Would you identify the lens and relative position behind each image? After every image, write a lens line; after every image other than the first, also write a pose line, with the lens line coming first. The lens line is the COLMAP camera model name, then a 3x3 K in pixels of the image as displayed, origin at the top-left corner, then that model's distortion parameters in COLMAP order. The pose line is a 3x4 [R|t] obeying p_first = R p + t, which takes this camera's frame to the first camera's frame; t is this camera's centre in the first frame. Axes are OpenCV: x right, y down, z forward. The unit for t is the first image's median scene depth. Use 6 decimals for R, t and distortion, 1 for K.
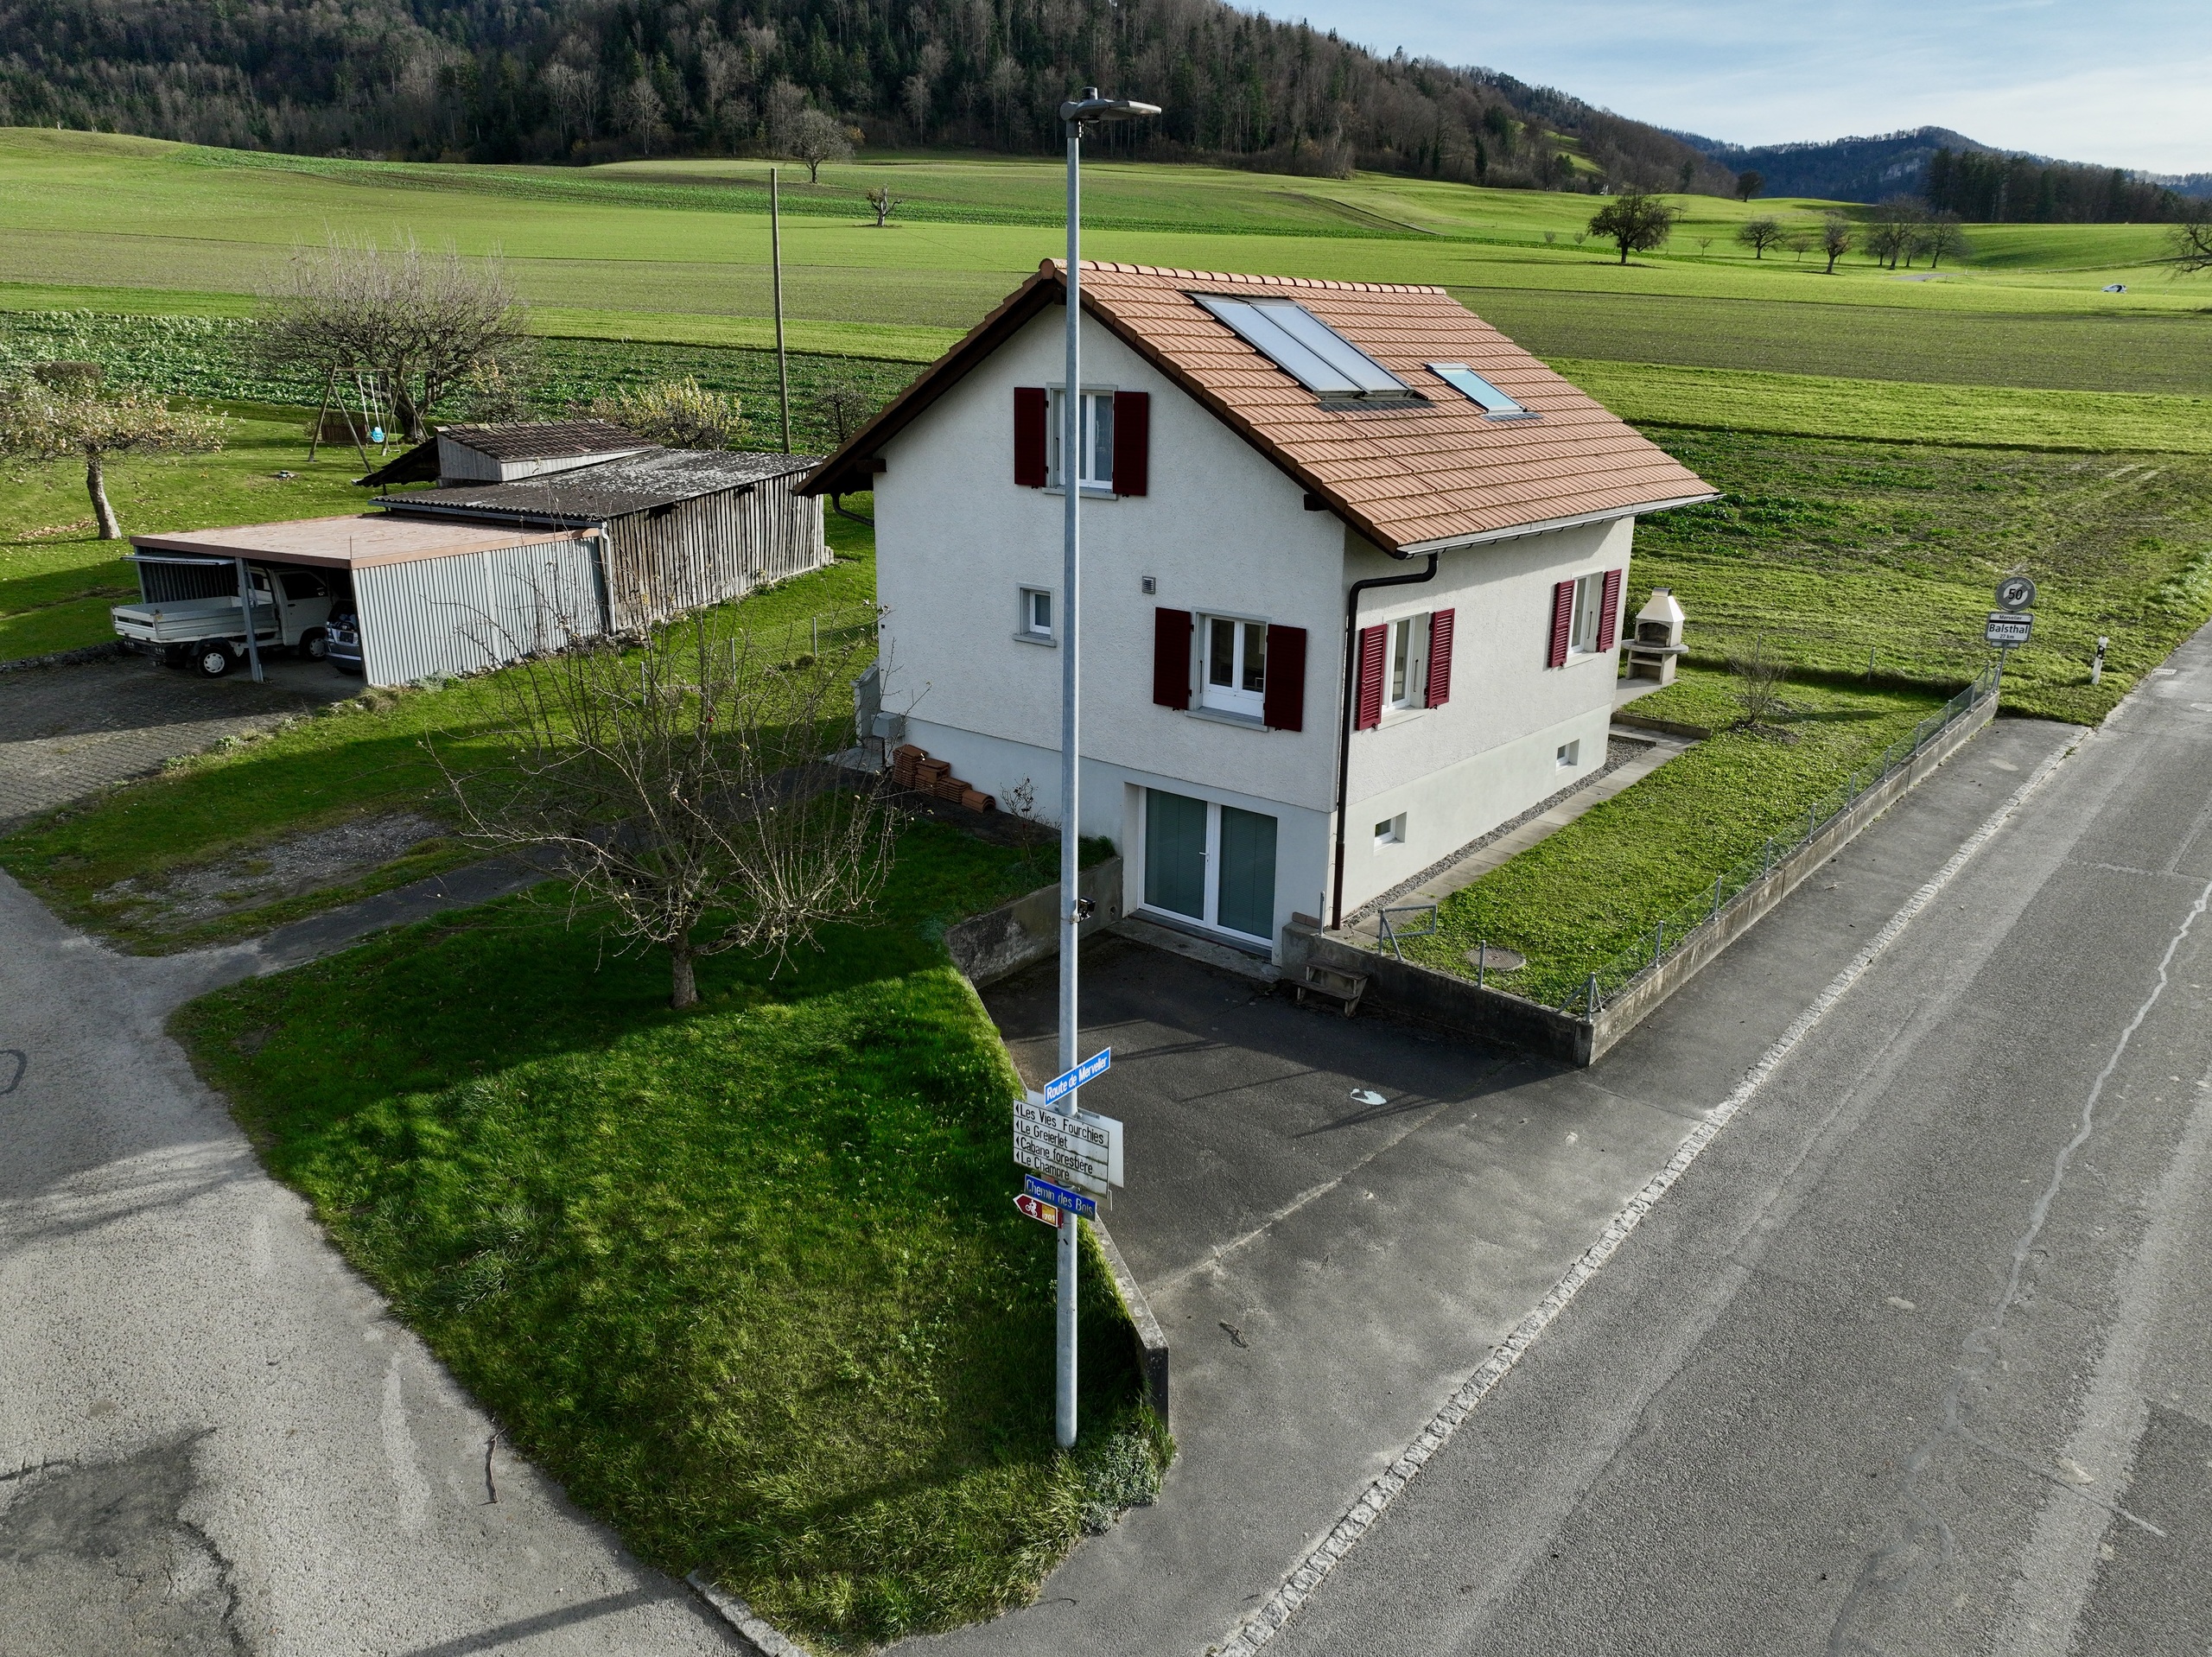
lens RADIAL K [[1574.2, 0, 1106.0], [0, 1574.2, 828.5], [0, 0, 1]] dist [-0.001267, 0.002455]
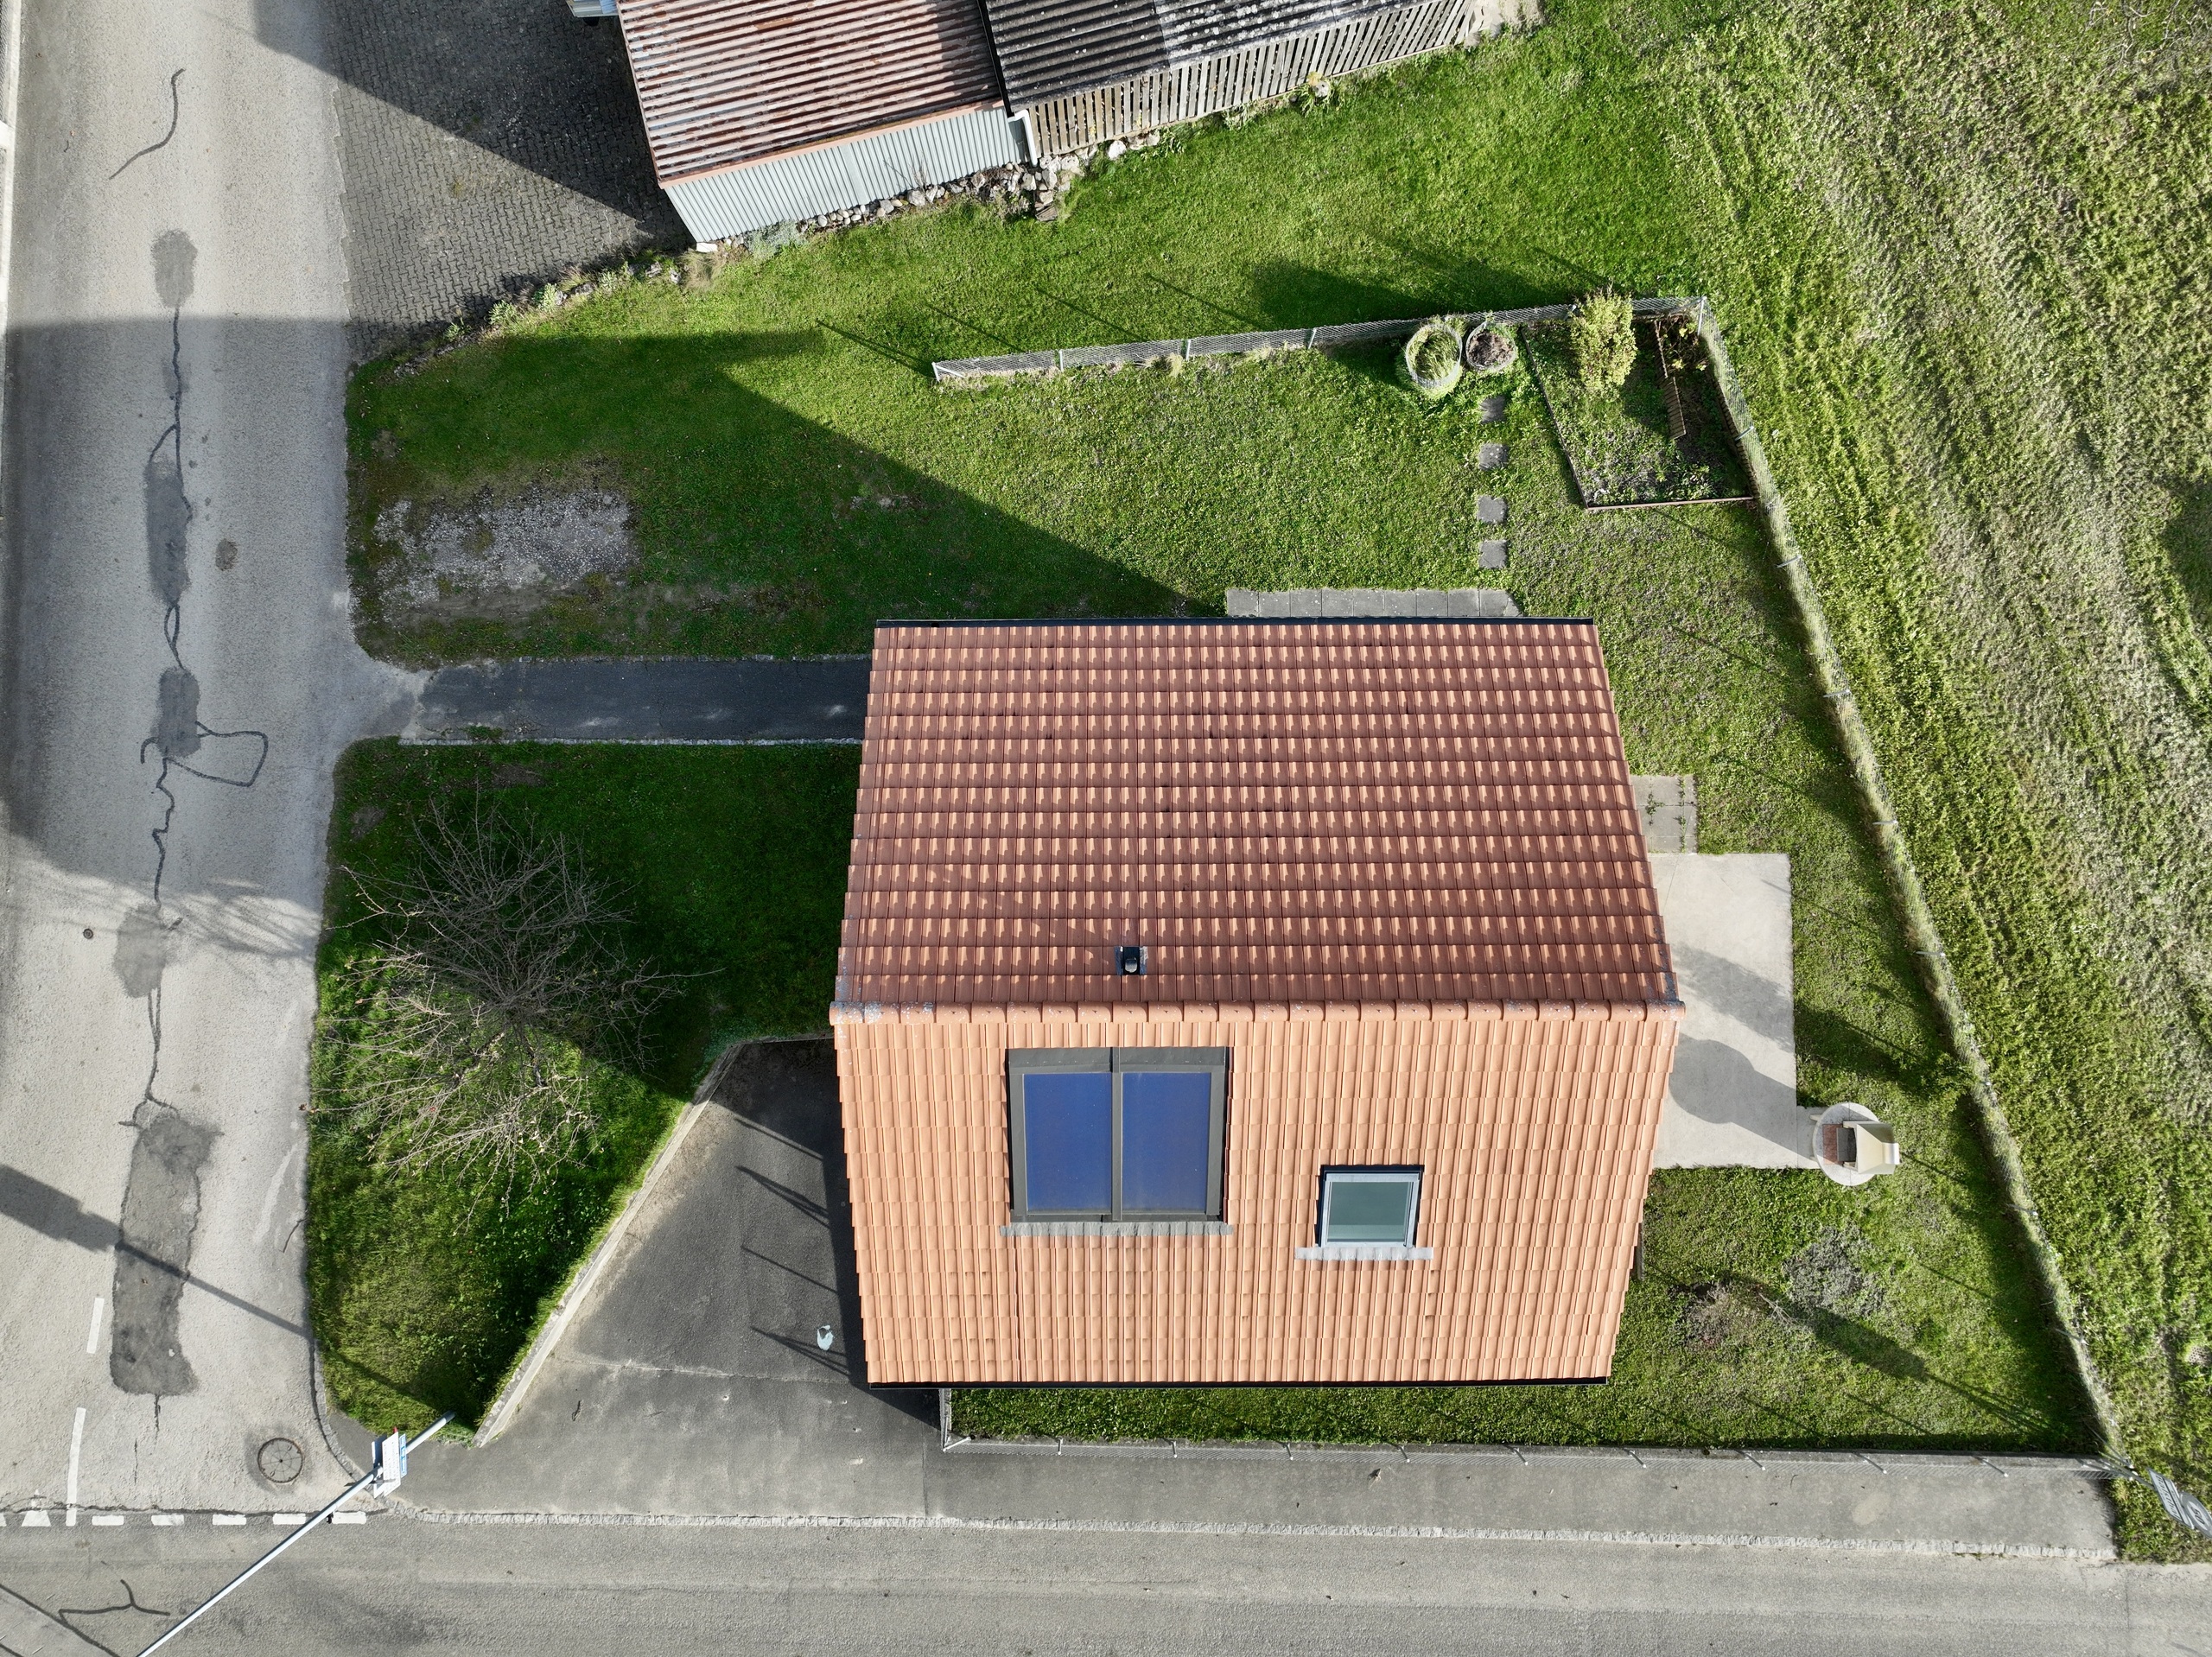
lens RADIAL K [[1574.2, 0, 1106.0], [0, 1574.2, 828.5], [0, 0, 1]] dist [-0.001267, 0.002455]
pose [[0.644177, 0.762660, -0.058188, 0.044917], [-0.208272, 0.248098, 0.946081, -1.353662], [0.735975, -0.597325, 0.318660, 0.902467]]
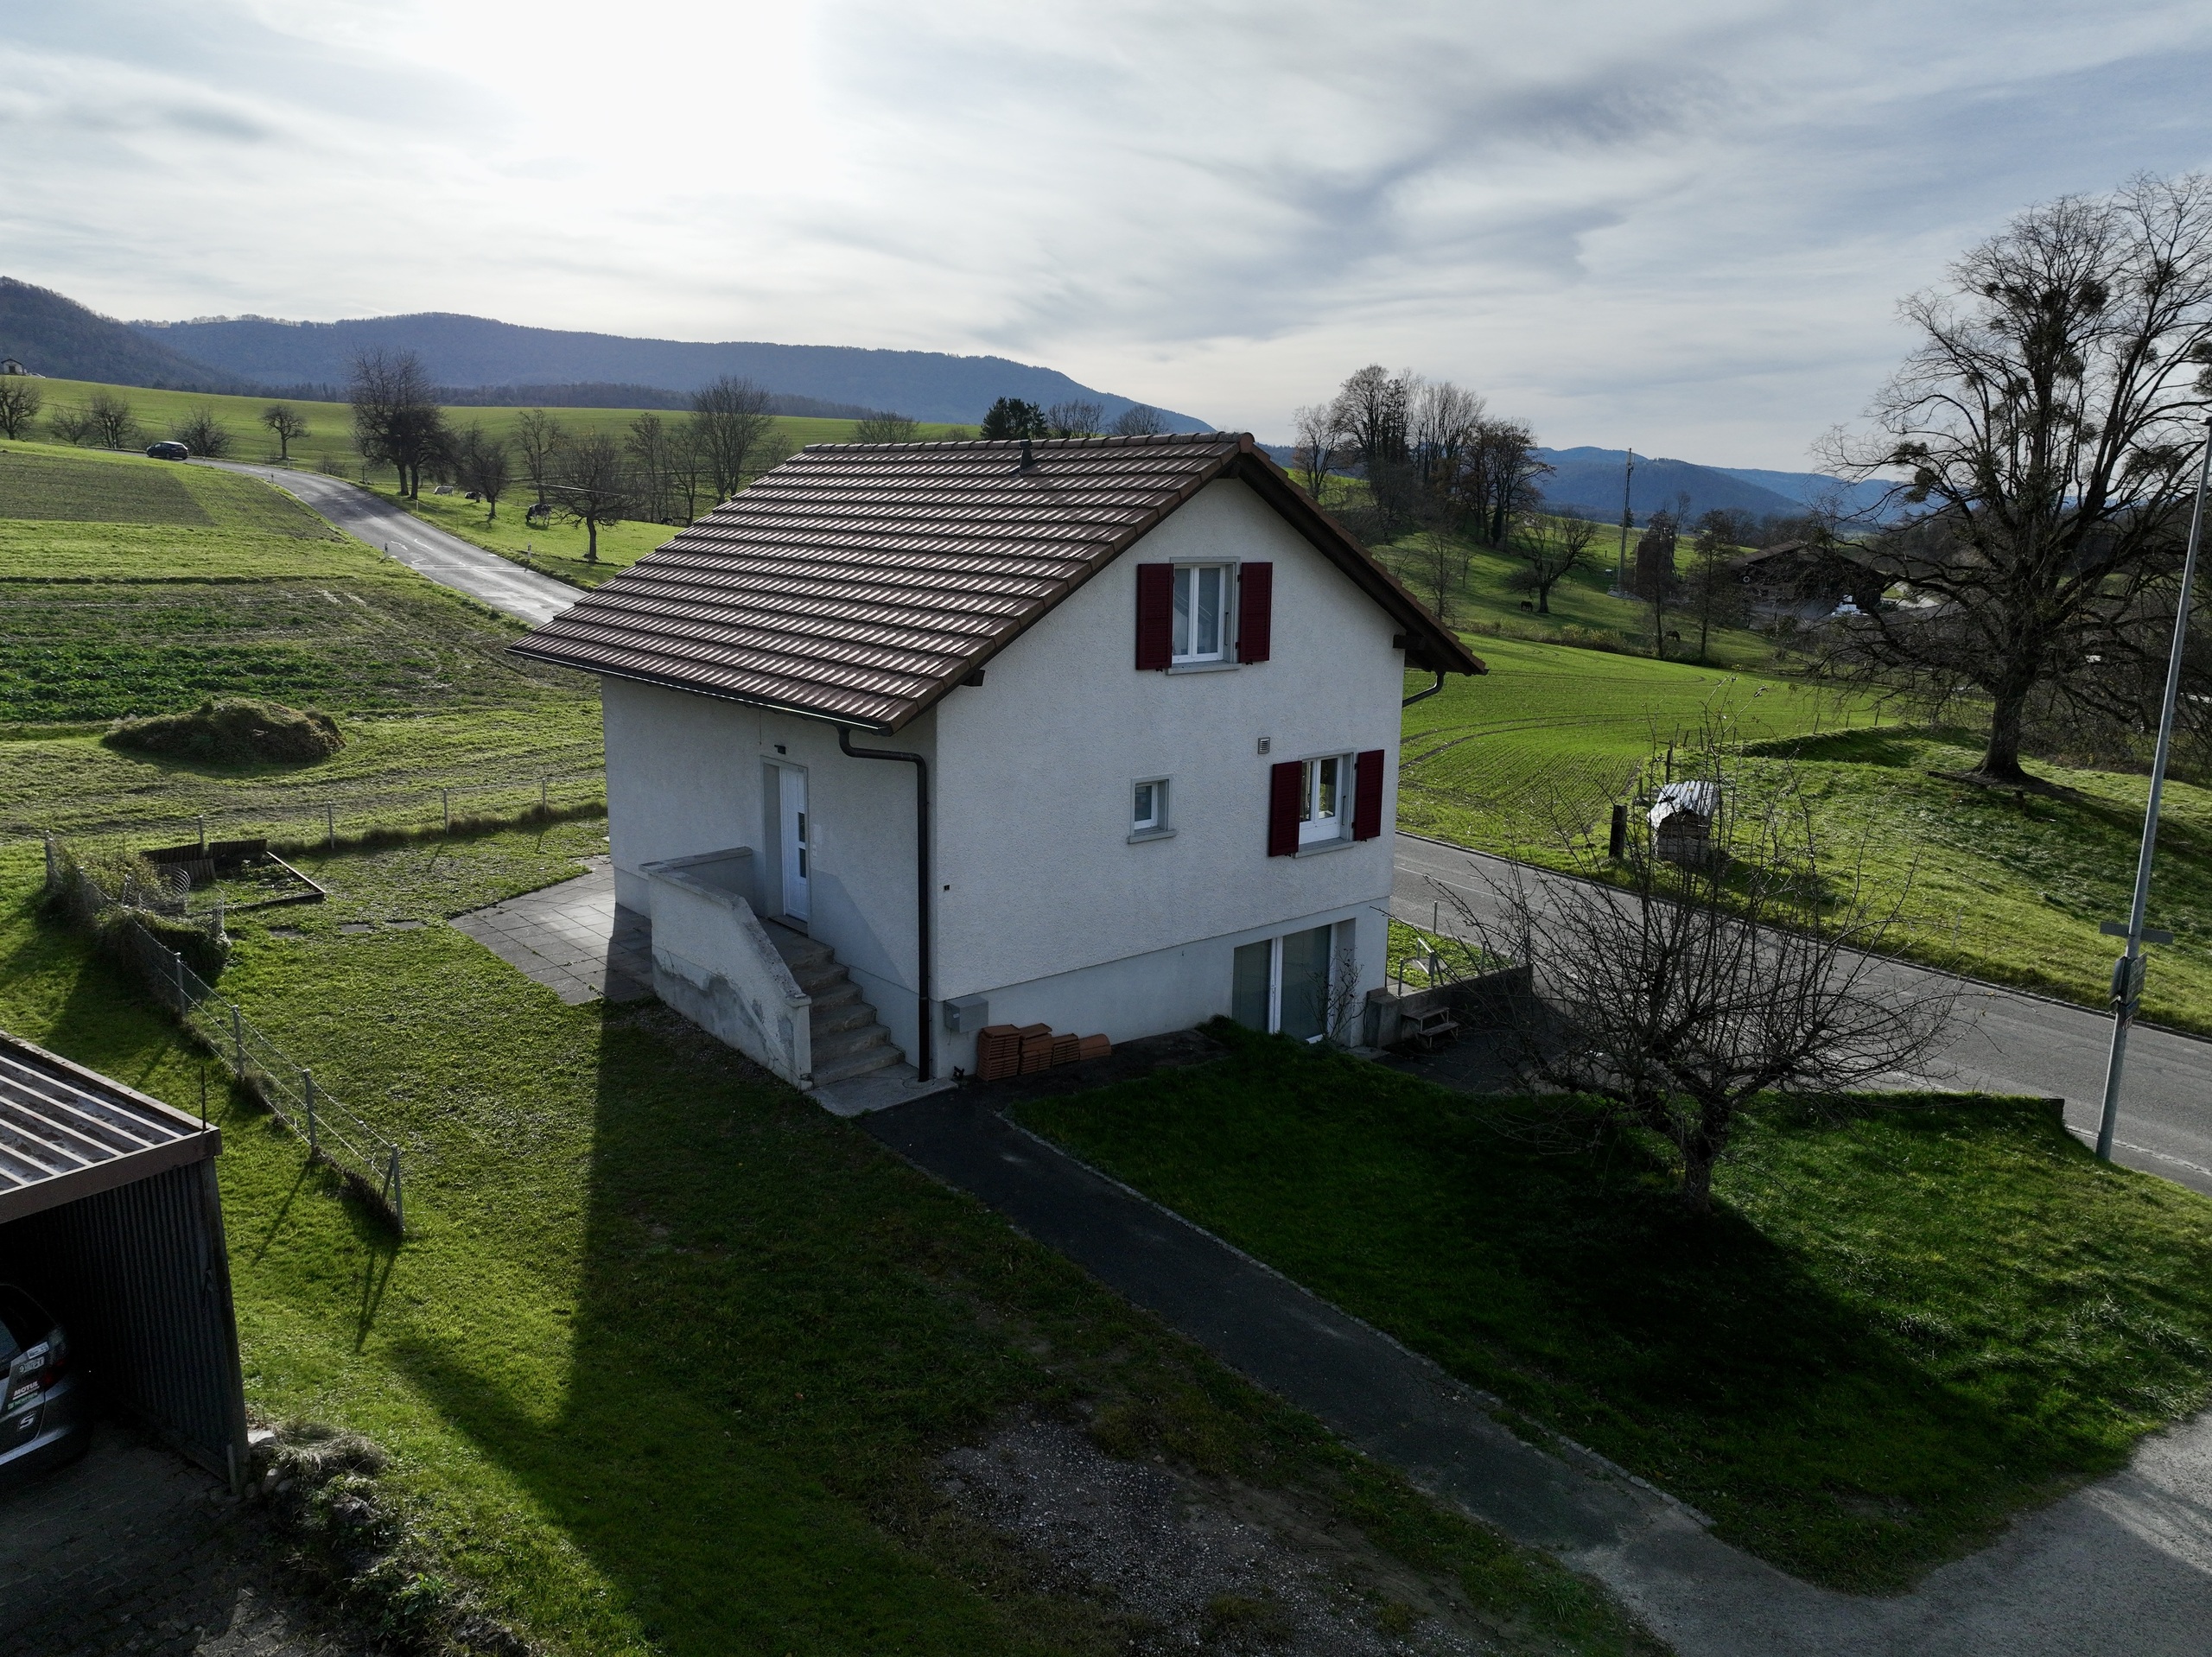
lens RADIAL K [[1574.2, 0, 1106.0], [0, 1574.2, 828.5], [0, 0, 1]] dist [-0.001267, 0.002455]
pose [[0.147570, -0.213700, 0.965689, -1.052763], [0.281264, 0.945134, 0.166171, -0.322443], [-0.948216, 0.247091, 0.199579, 0.965886]]
